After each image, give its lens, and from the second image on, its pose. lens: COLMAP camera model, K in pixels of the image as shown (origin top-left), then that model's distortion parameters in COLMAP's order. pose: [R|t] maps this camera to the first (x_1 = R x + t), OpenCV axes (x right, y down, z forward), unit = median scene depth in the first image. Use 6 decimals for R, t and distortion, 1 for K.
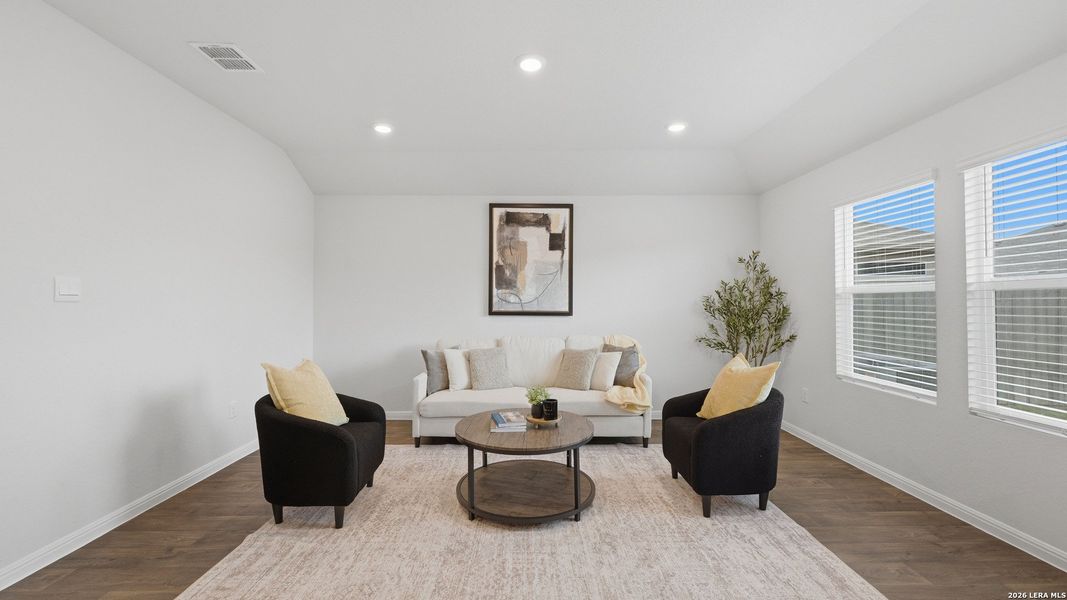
lens RADIAL K [[426.7, 0, 530.6], [0, 426.7, 298.3], [0, 0, 1]] dist [-0.001853, -0.000123]
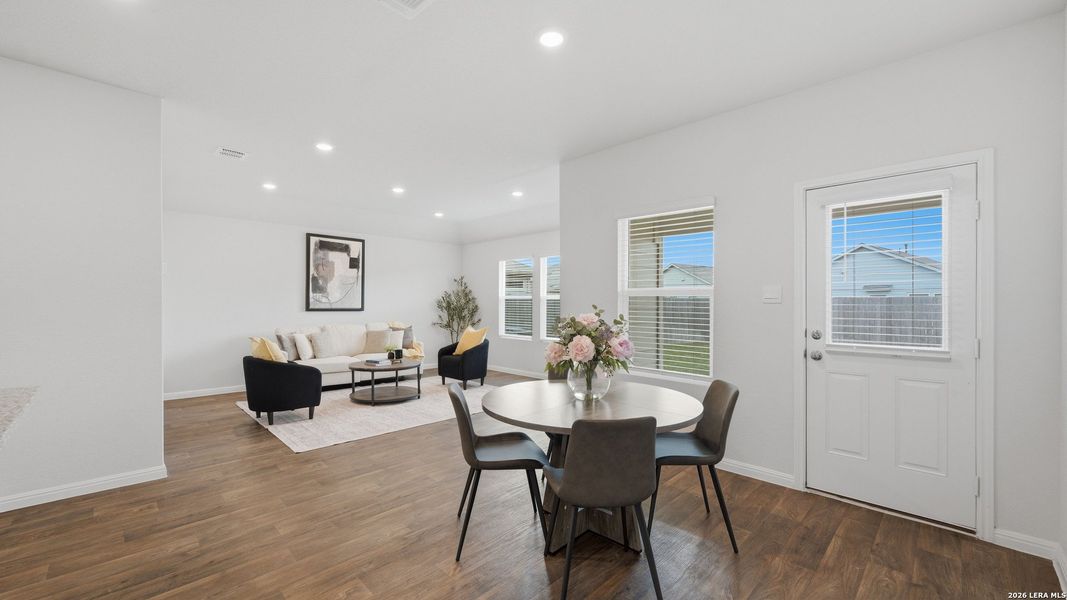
lens RADIAL K [[427.2, 0, 531.5], [0, 427.2, 303.2], [0, 0, 1]] dist [-0.000908, -0.000325]
pose [[0.708972, 0.003609, 0.705227, -0.574389], [-0.010639, 0.999928, 0.005578, -0.003063], [-0.705156, -0.011458, 0.708959, -0.550180]]
